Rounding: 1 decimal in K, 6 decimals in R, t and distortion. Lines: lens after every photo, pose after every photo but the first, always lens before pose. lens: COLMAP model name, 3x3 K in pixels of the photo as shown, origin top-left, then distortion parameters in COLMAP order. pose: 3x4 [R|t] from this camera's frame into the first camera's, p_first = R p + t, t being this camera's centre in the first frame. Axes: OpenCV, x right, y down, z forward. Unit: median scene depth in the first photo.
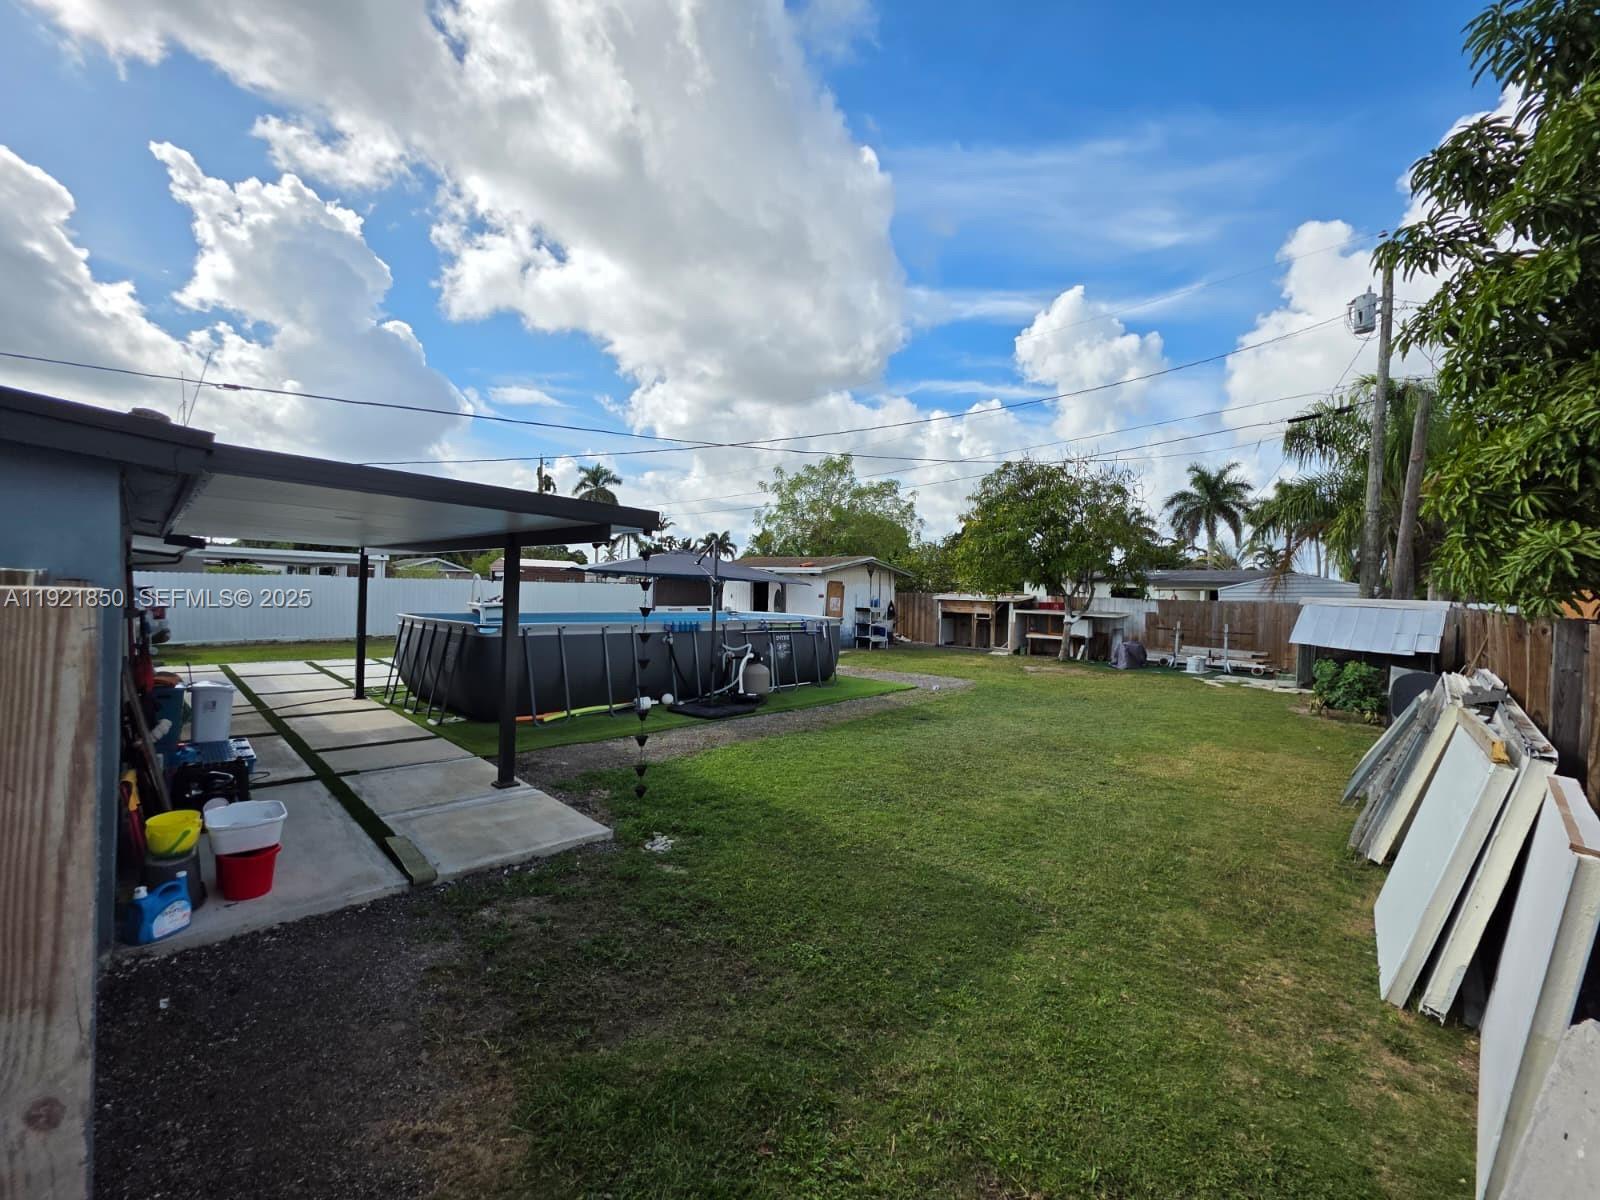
lens RADIAL K [[640.9, 0, 800.0], [0, 640.9, 600.0], [0, 0, 1]] dist [-0.001357, 0.000112]
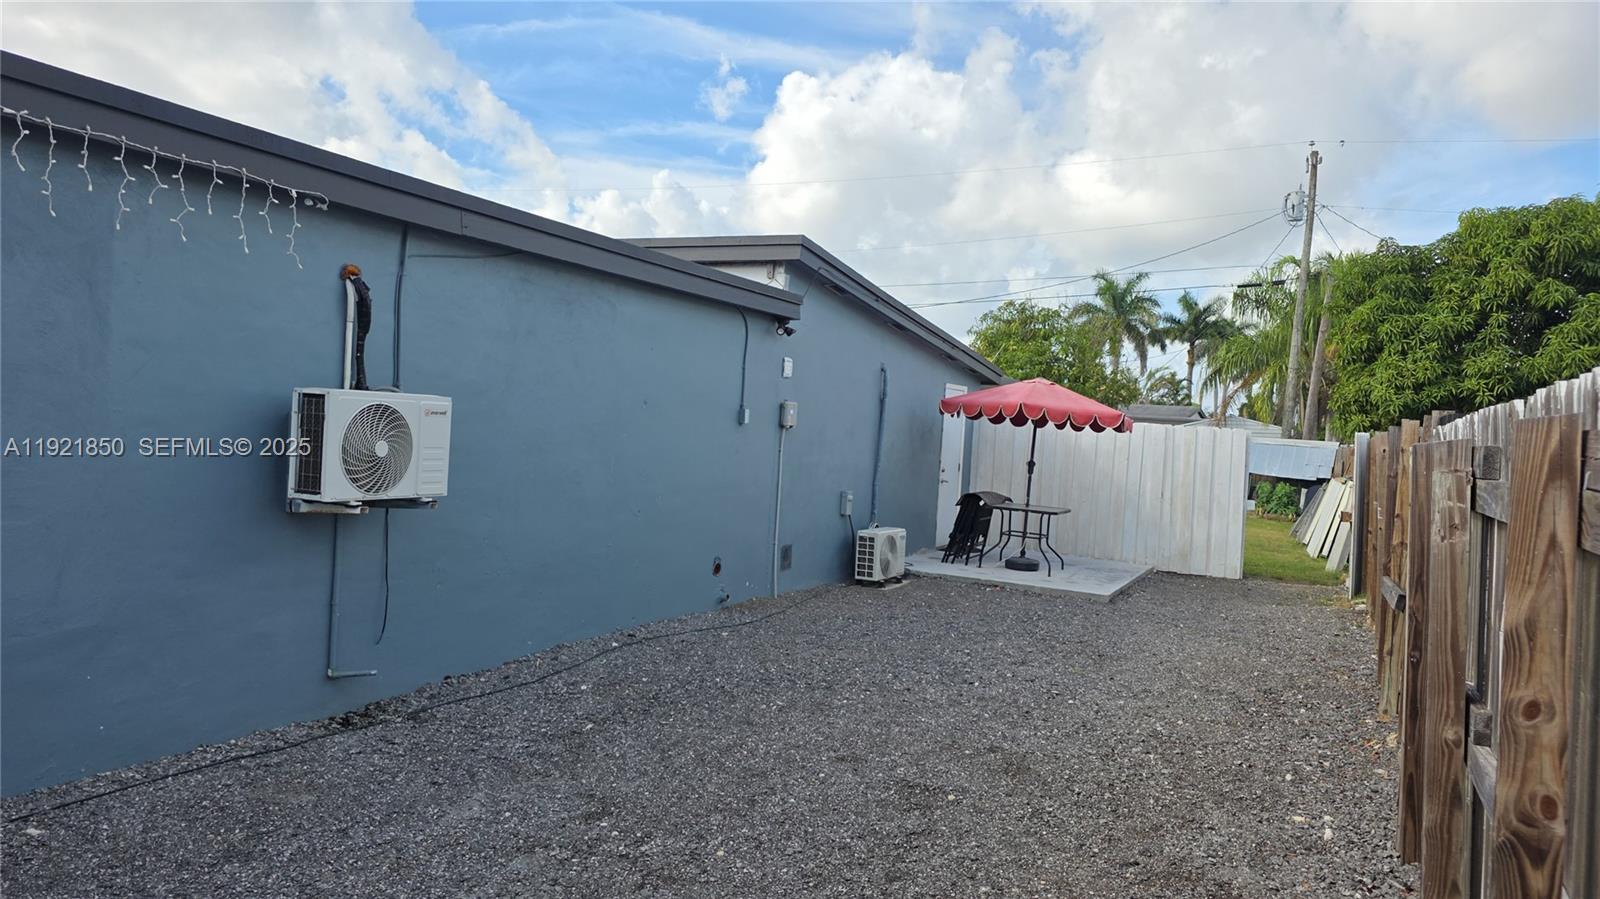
lens RADIAL K [[1029.8, 0, 800.0], [0, 1029.8, 449.5], [0, 0, 1]] dist [0.058003, -0.054784]
pose [[0.952396, 0.026303, 0.303727, -0.261794], [-0.034162, 0.999204, 0.020592, 0.003581], [-0.302943, -0.029988, 0.952537, -0.266387]]
